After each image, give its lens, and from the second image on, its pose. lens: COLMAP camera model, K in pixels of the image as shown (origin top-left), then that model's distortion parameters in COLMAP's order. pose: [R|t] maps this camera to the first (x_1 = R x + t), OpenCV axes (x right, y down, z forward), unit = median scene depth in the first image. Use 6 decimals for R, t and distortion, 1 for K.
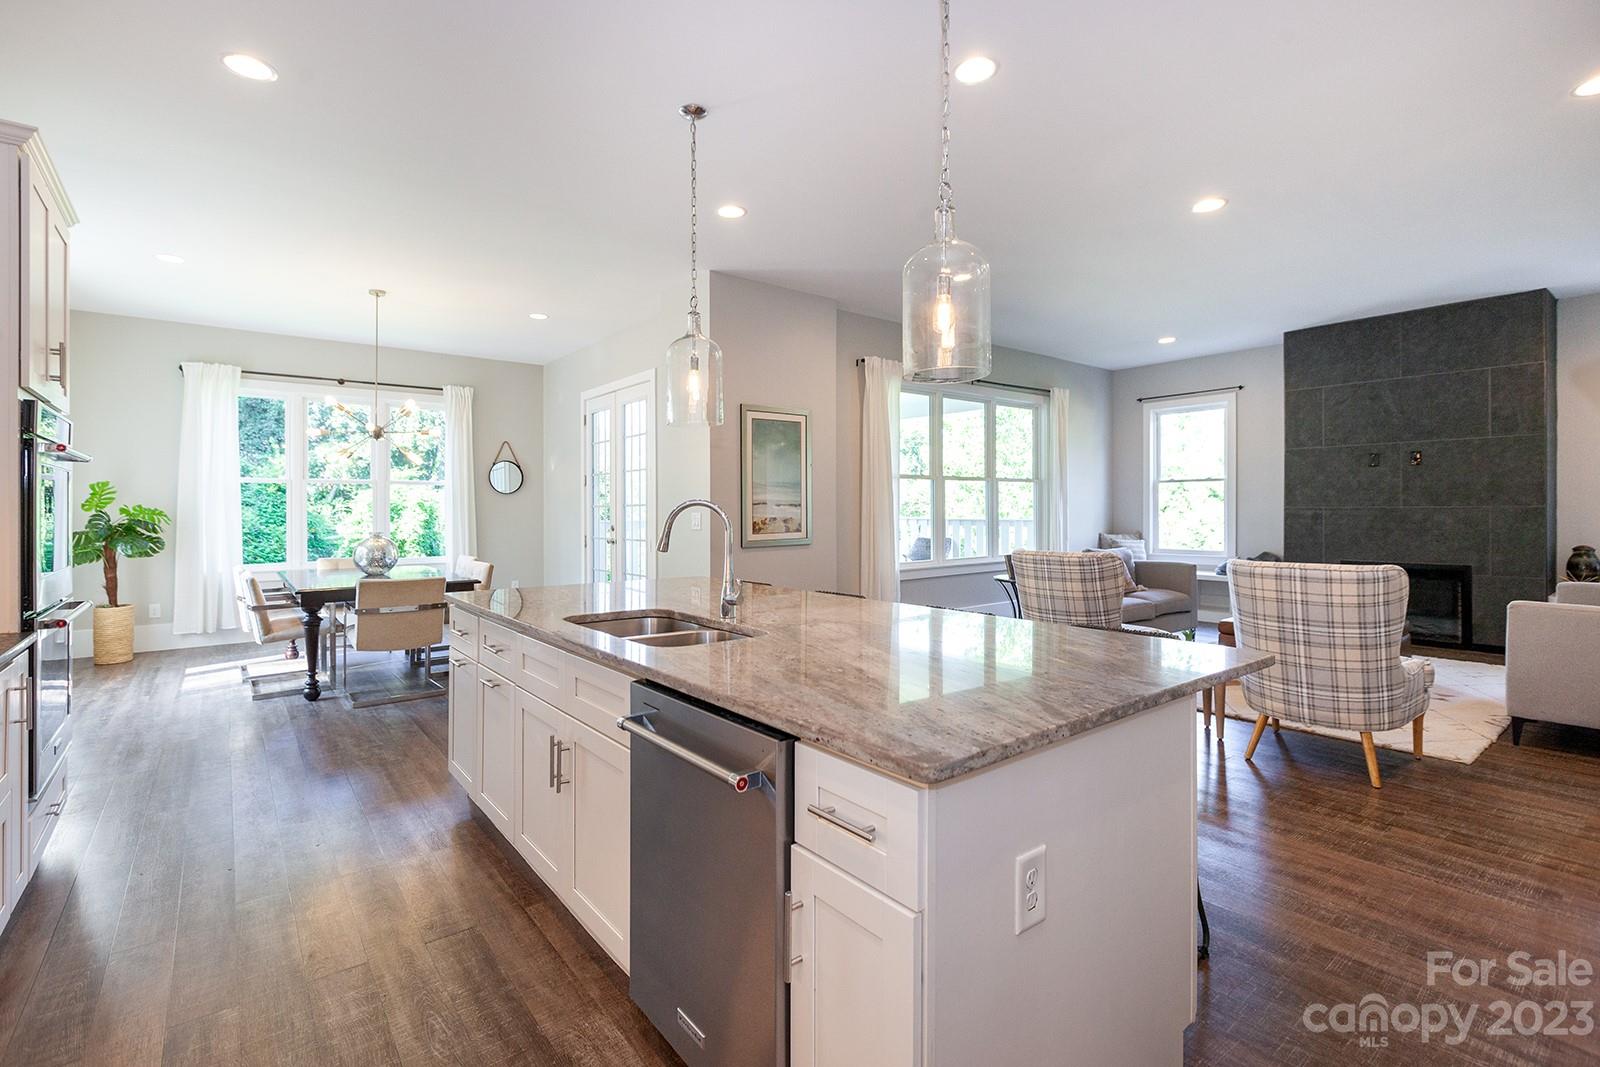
lens RADIAL K [[732.6, 0, 786.1], [0, 732.6, 514.1], [0, 0, 1]] dist [0.000425, -0.000046]
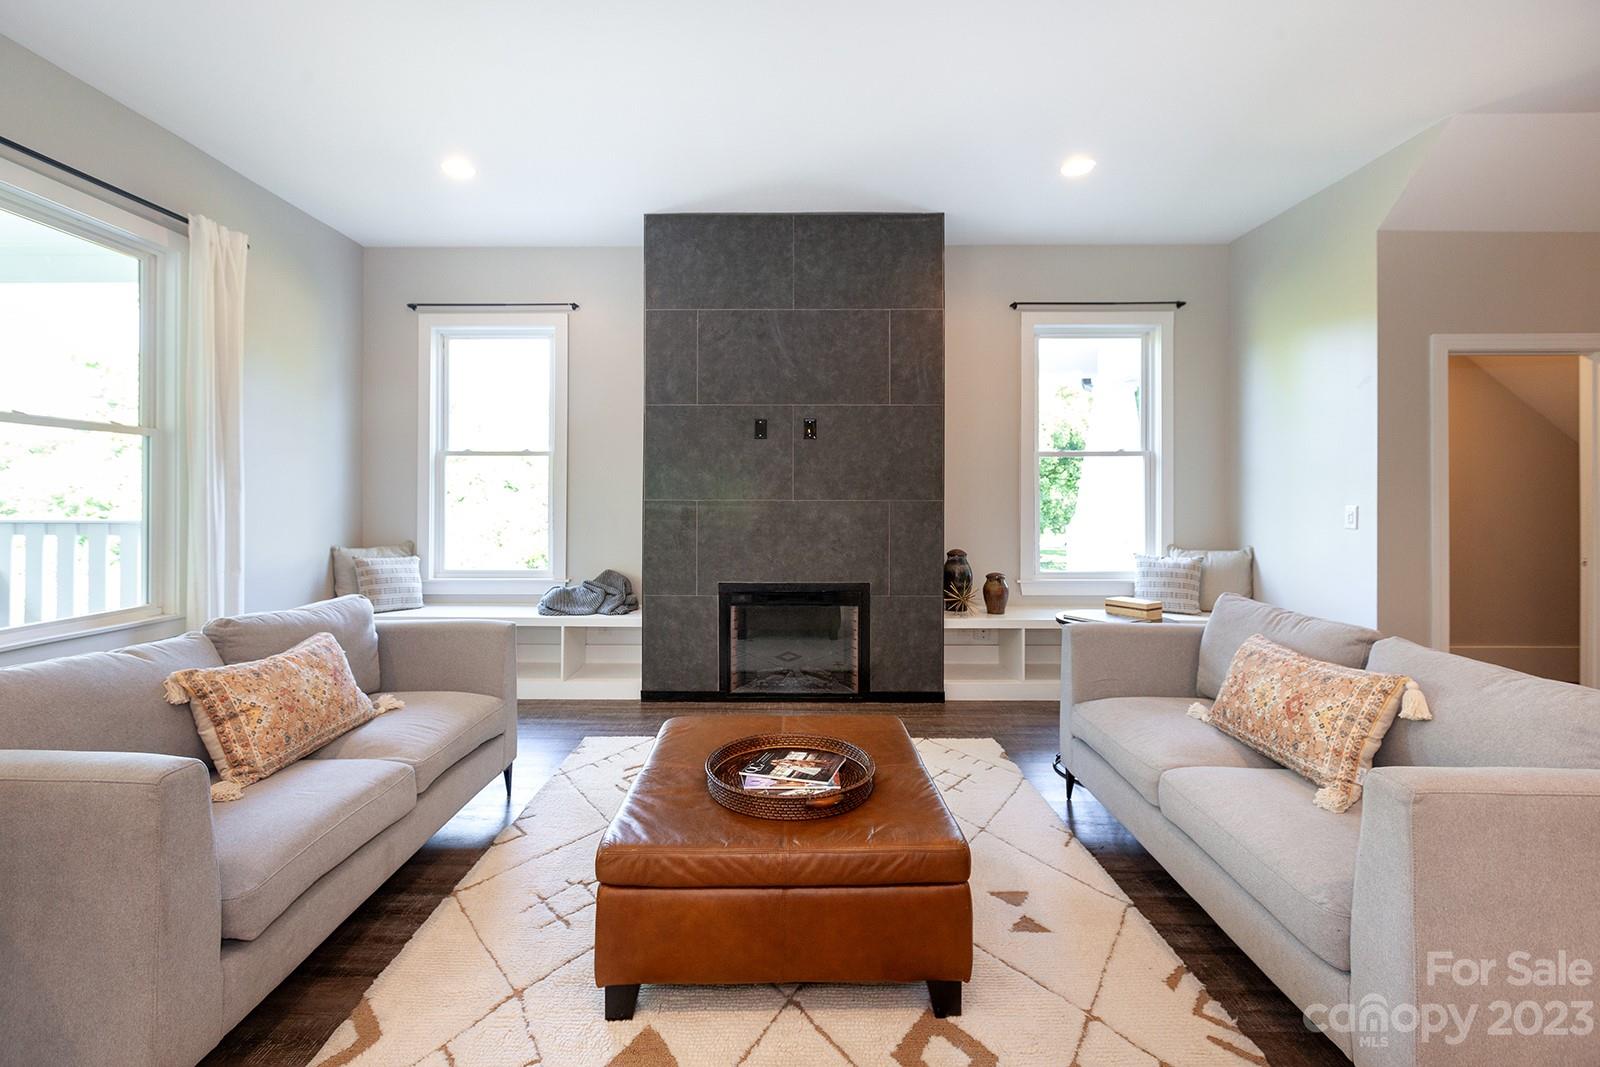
lens RADIAL K [[740.8, 0, 801.8], [0, 740.8, 497.9], [0, 0, 1]] dist [-0.000384, -0.000068]
pose [[0.621177, 0.011566, 0.783585, 0.287678], [-0.000913, 0.999901, -0.014036, -0.002150], [-0.783670, 0.008004, 0.621126, 0.530747]]
